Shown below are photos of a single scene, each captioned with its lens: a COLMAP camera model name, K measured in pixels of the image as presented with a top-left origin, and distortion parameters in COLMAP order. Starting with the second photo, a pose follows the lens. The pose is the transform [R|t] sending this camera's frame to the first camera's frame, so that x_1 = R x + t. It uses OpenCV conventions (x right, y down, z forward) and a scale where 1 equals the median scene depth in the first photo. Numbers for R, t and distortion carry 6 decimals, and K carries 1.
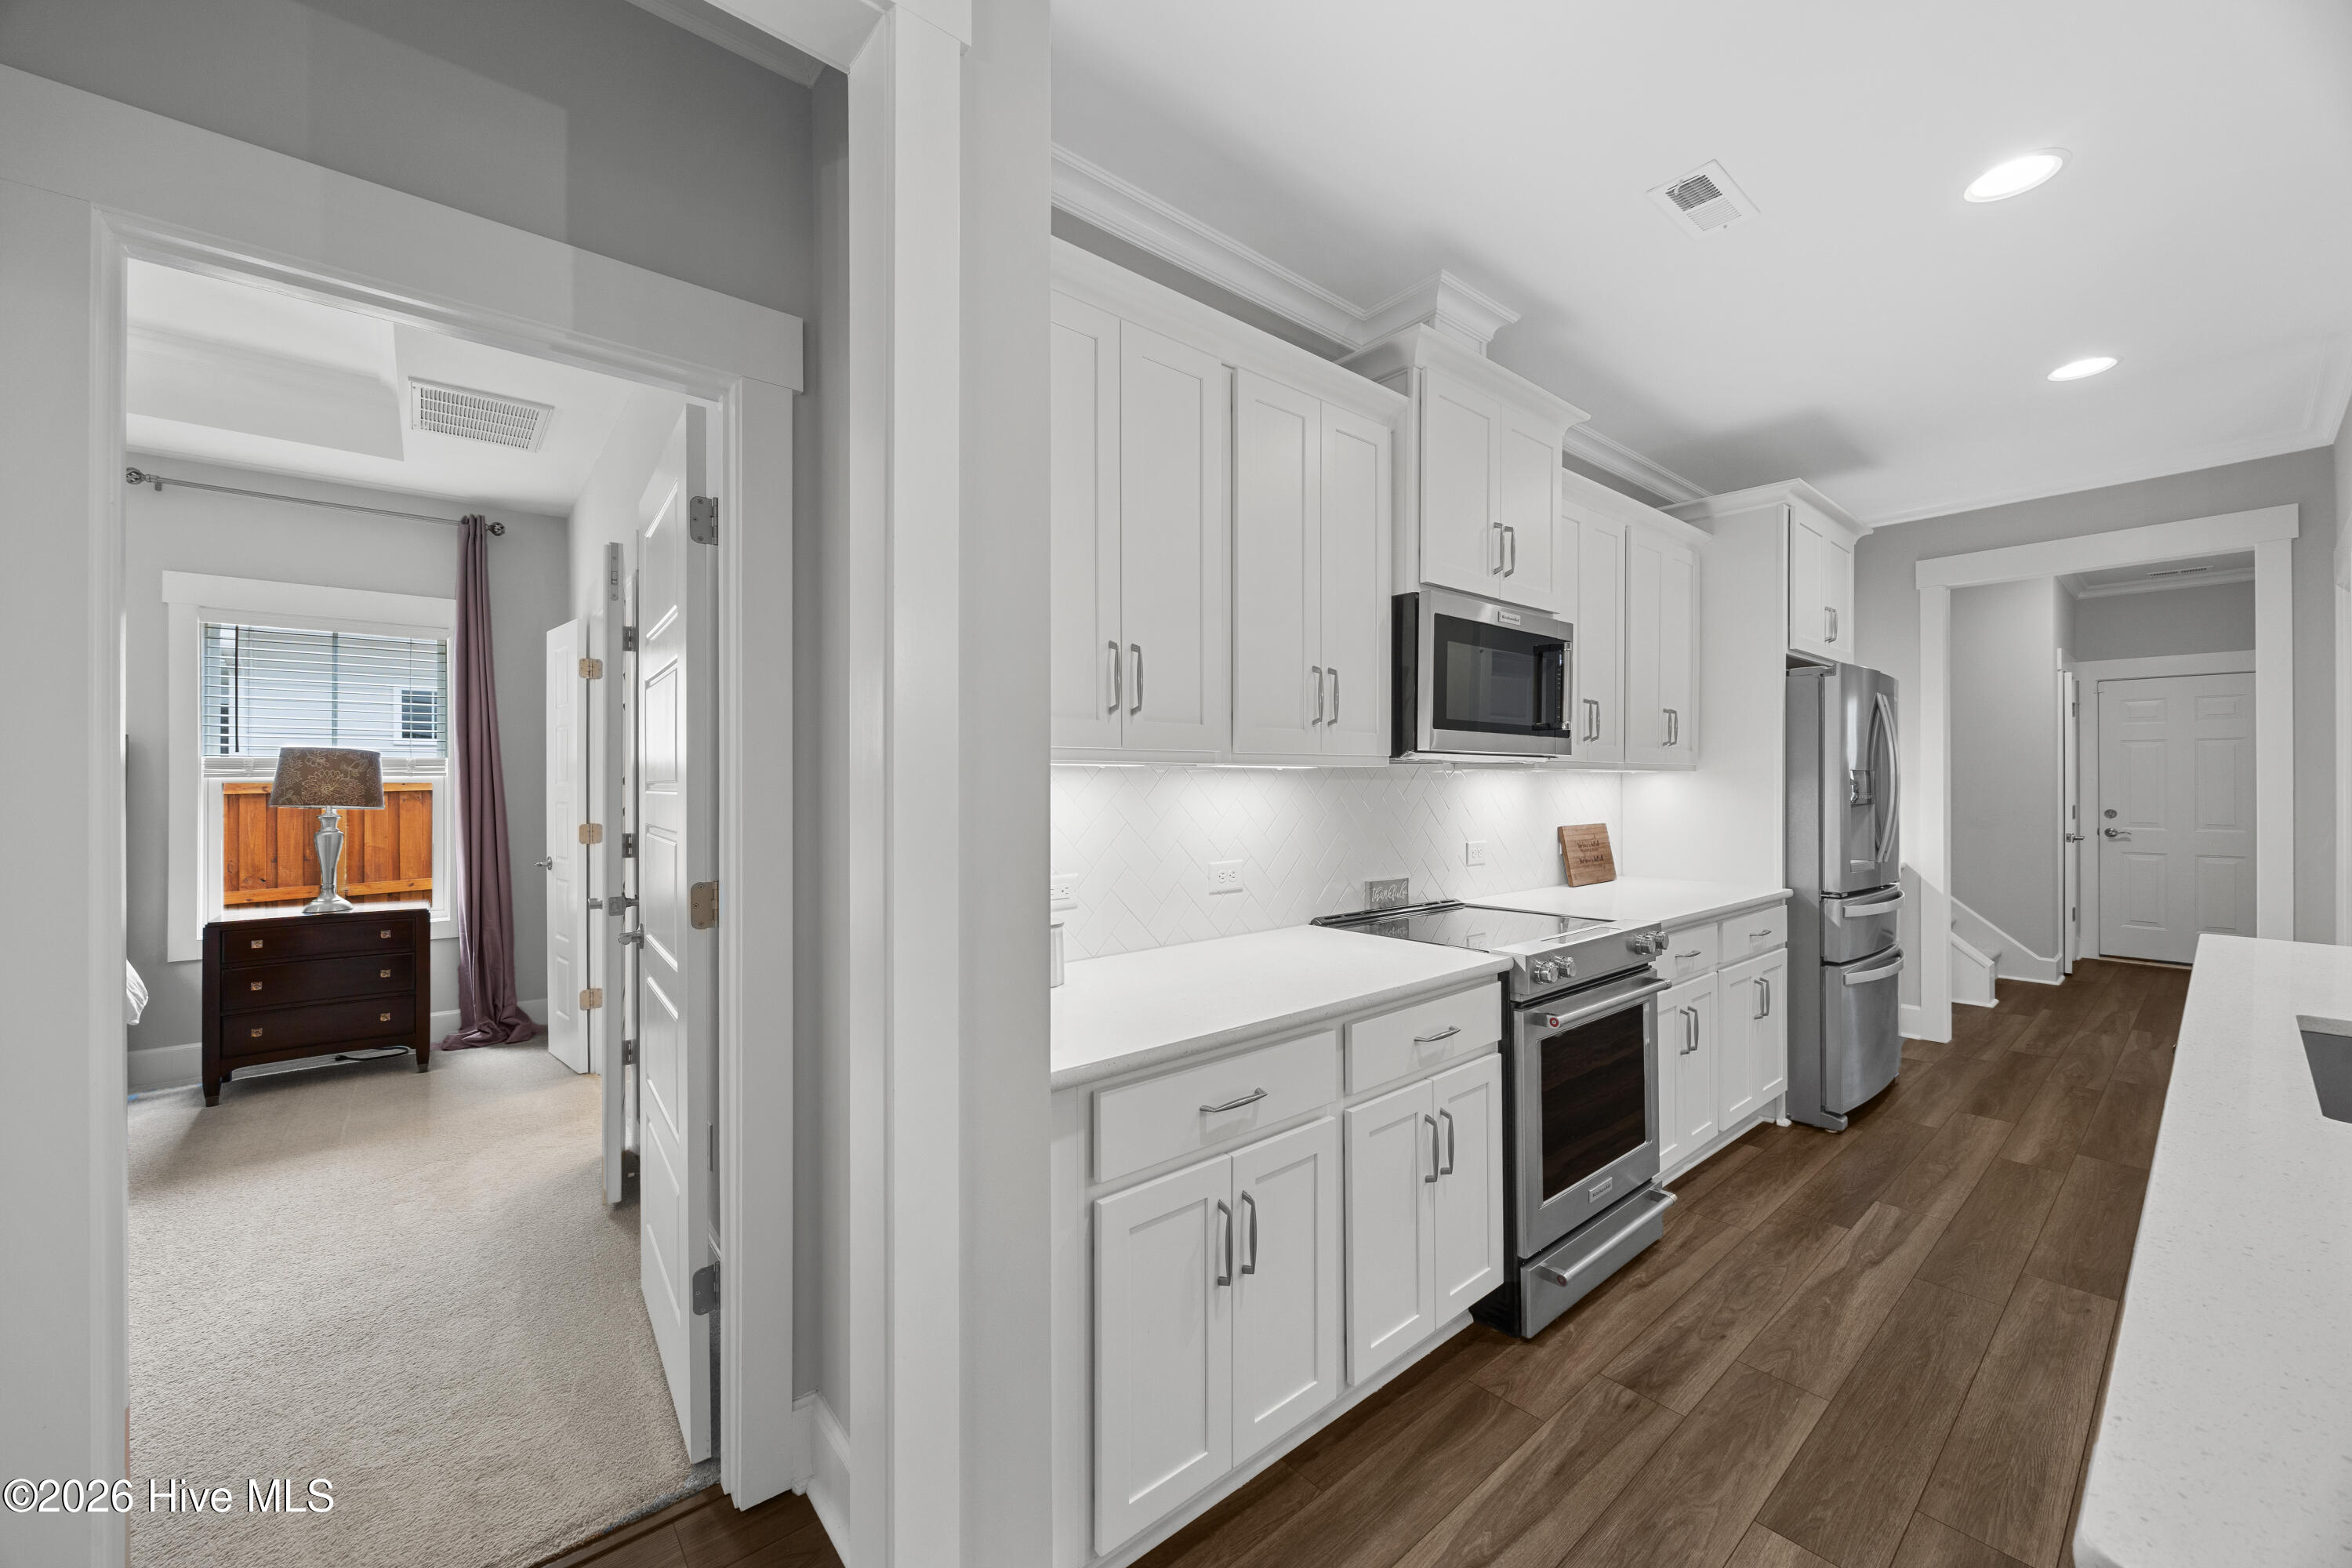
lens RADIAL K [[892.6, 0, 1165.5], [0, 892.6, 780.7], [0, 0, 1]] dist [-0.001327, 0.000100]
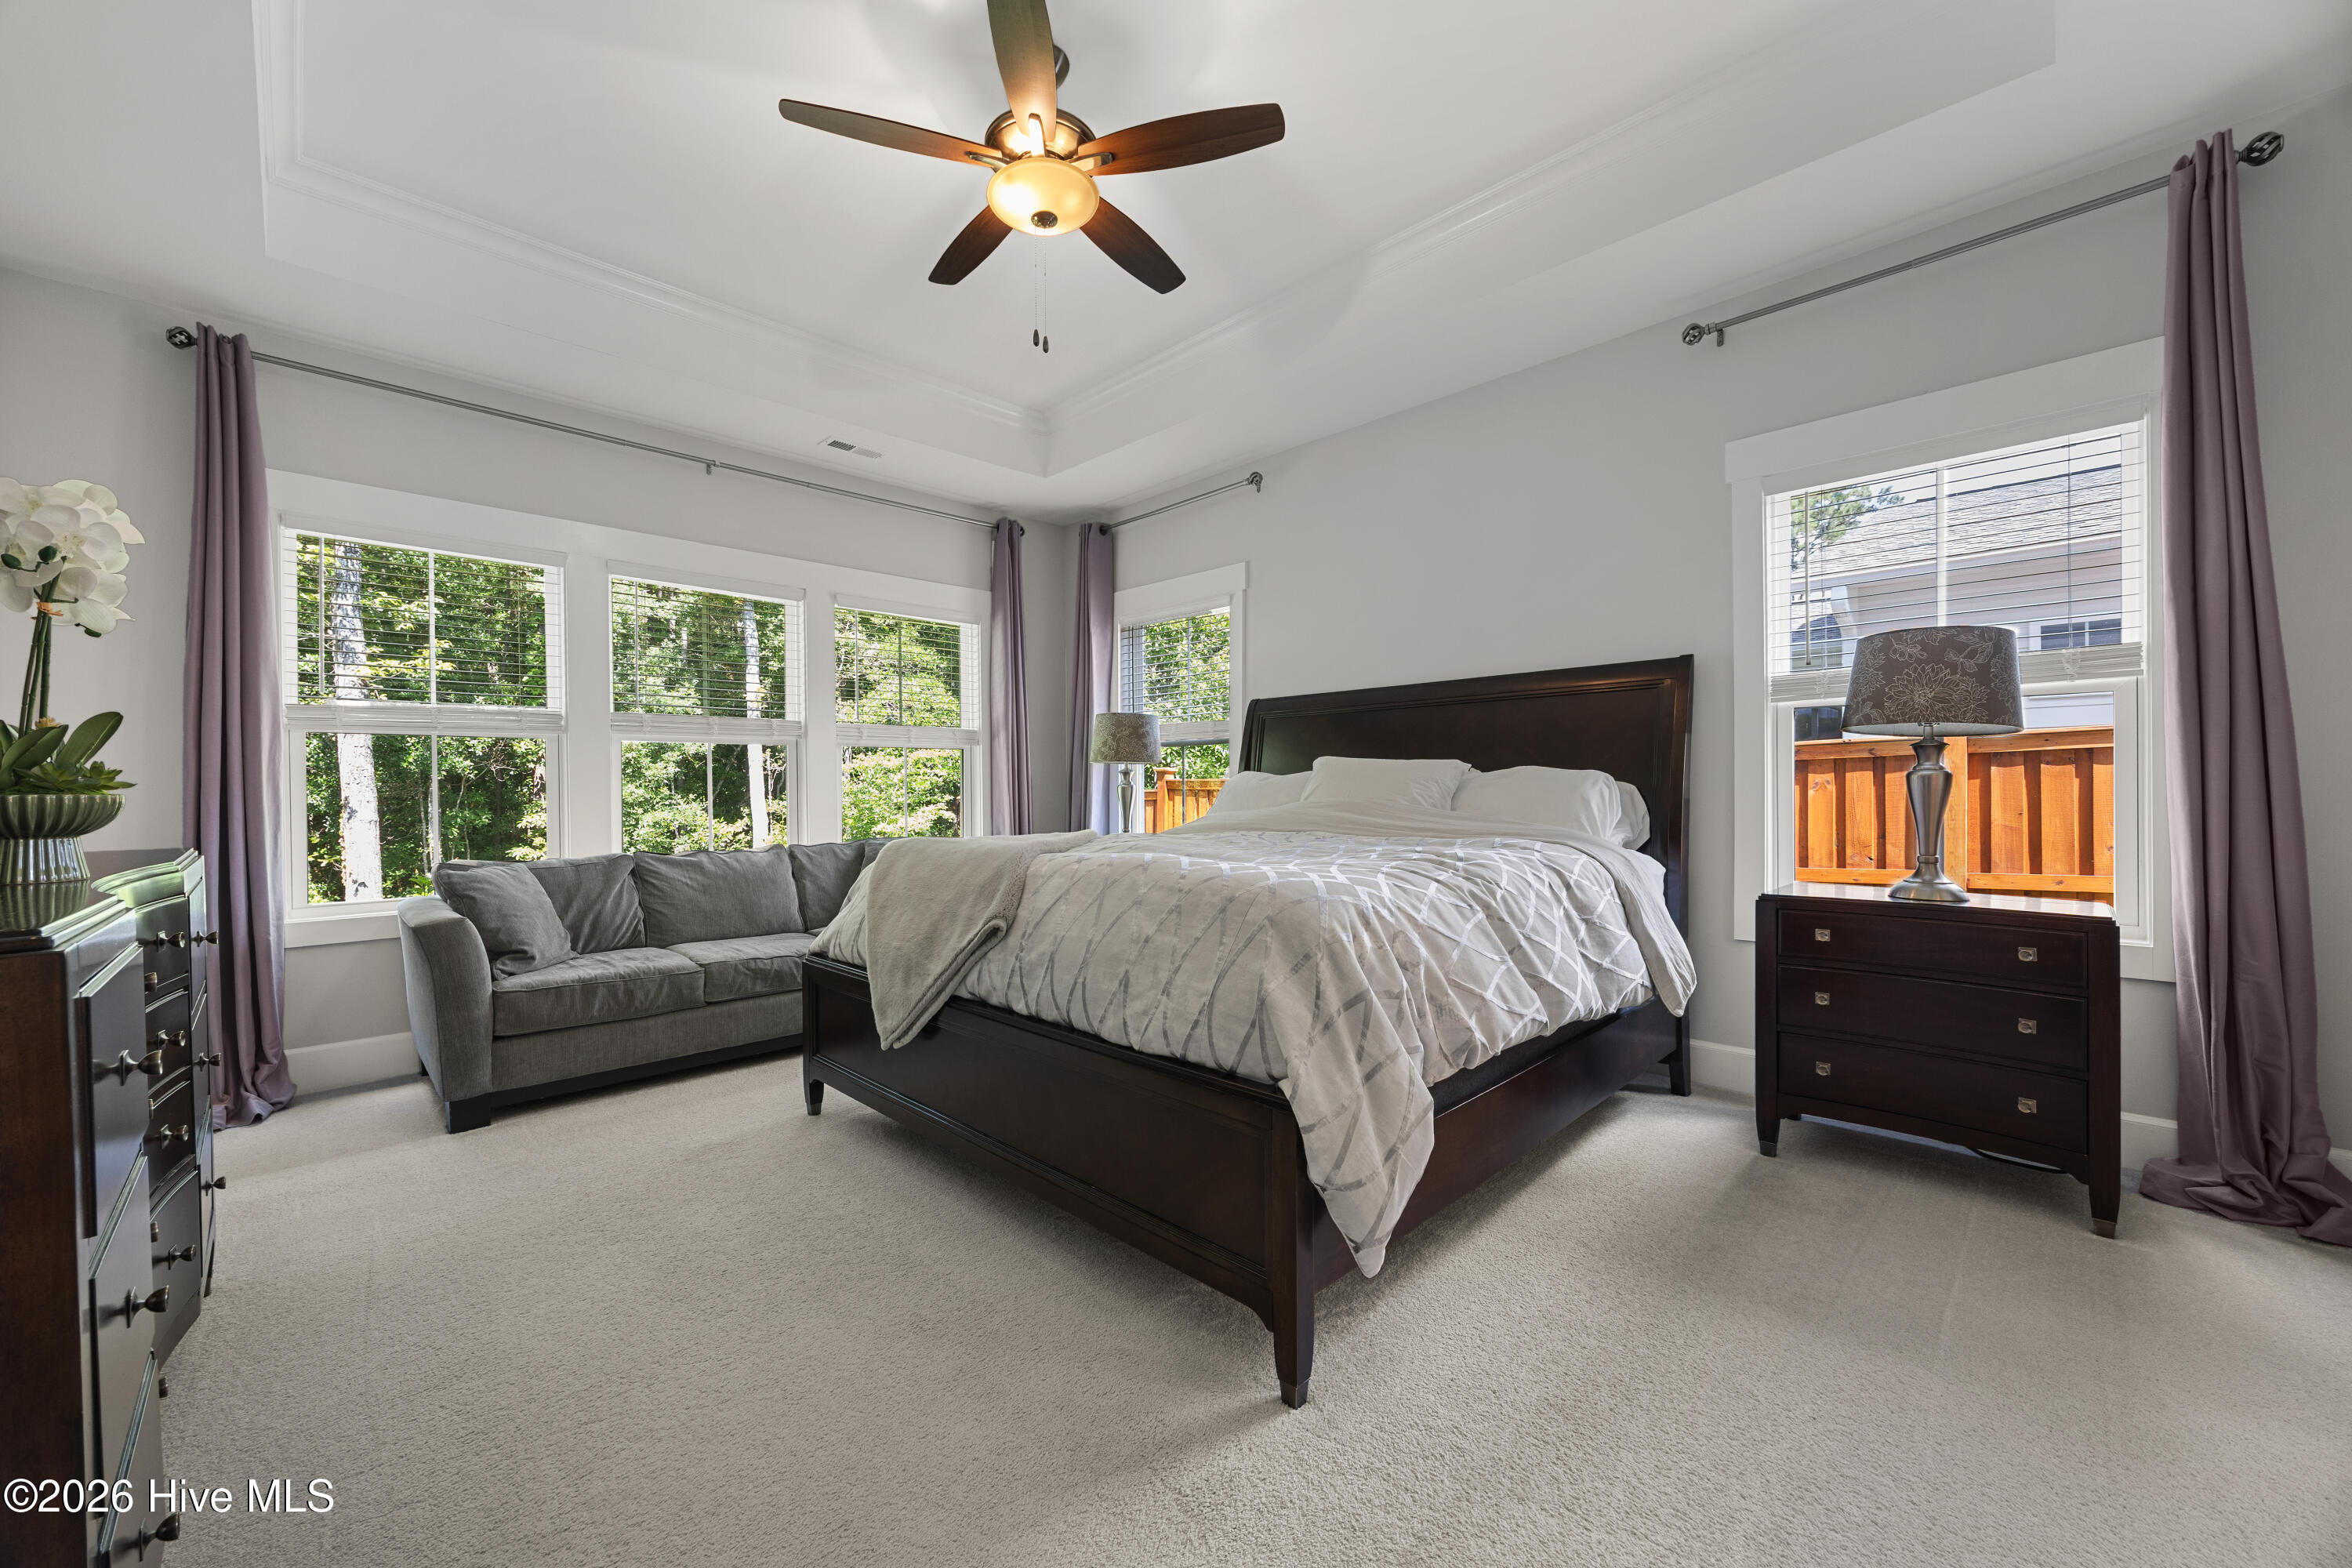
lens RADIAL K [[884.2, 0, 1167.5], [0, 884.2, 789.3], [0, 0, 1]] dist [-0.001069, 0.000216]
pose [[0.087617, -0.000057, -0.996154, -0.407613], [0.007573, 0.999971, 0.000609, 0.071466], [0.996125, -0.007597, 0.087615, 0.457925]]
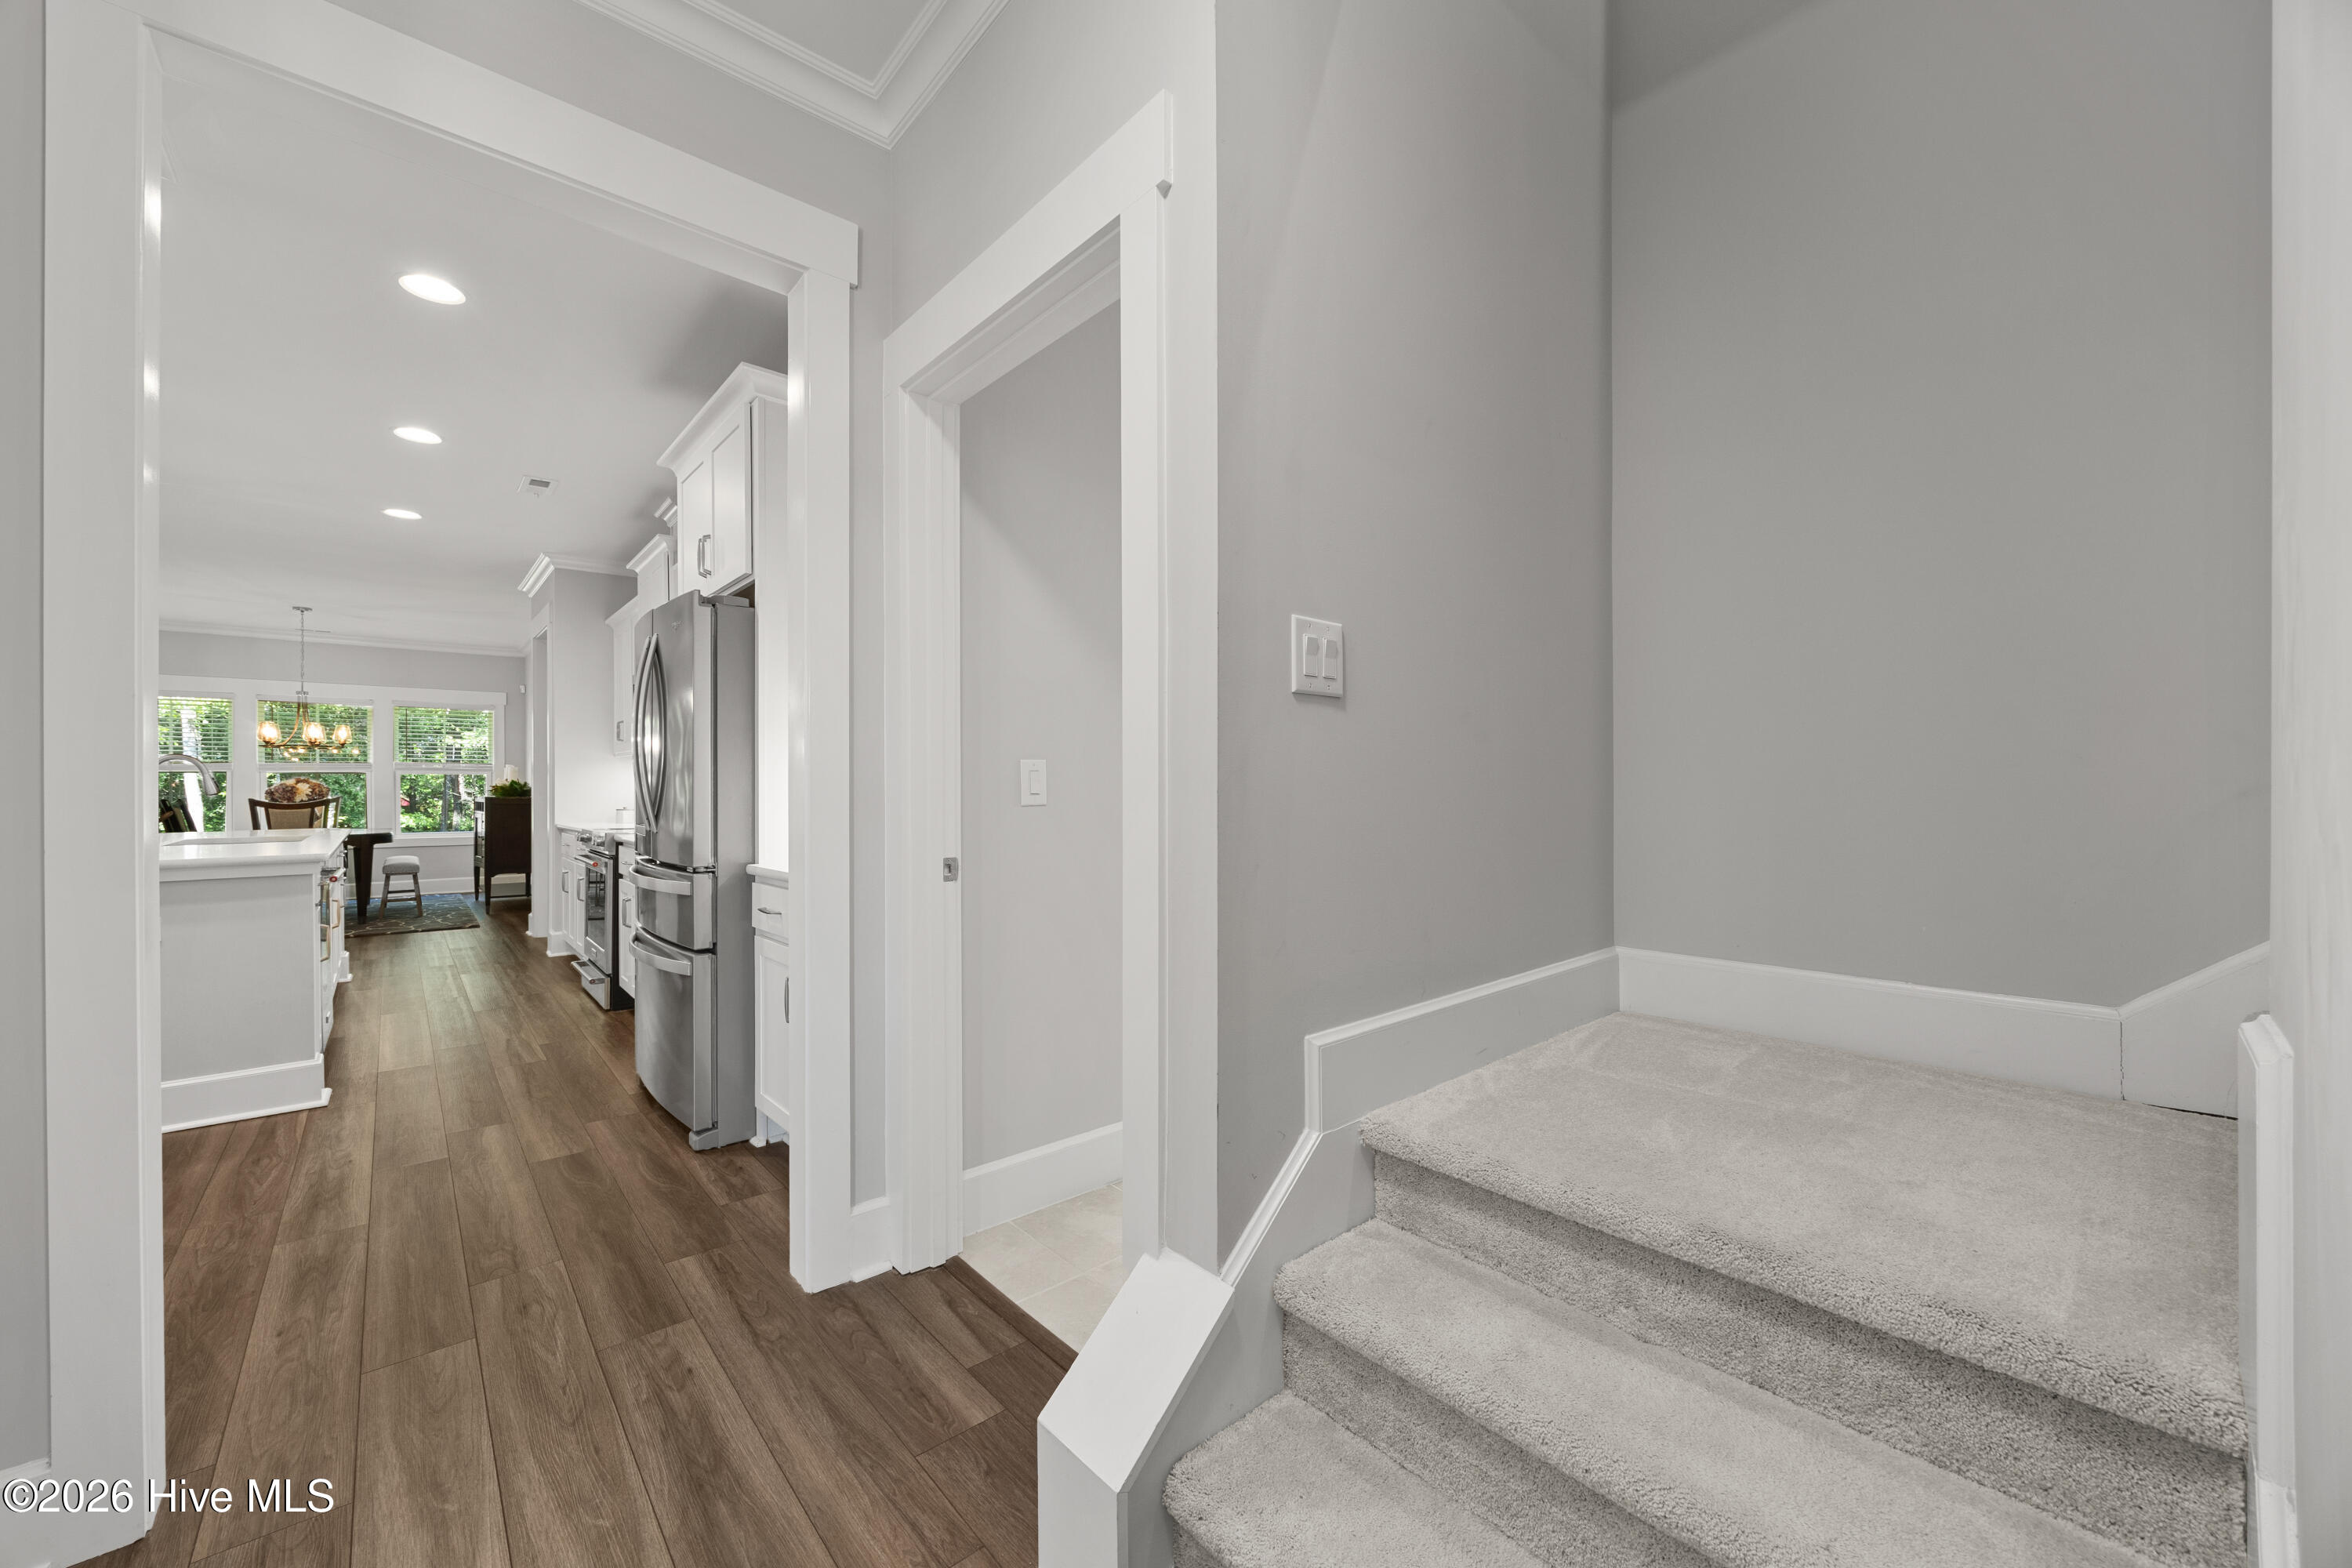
lens RADIAL K [[898.5, 0, 1162.3], [0, 898.5, 787.6], [0, 0, 1]] dist [-0.002945, -0.000230]
pose [[0.019253, -0.003061, -0.999810, 1.662113], [-0.002274, 0.999993, -0.003105, 0.052271], [0.999812, 0.002334, 0.019246, 1.460194]]
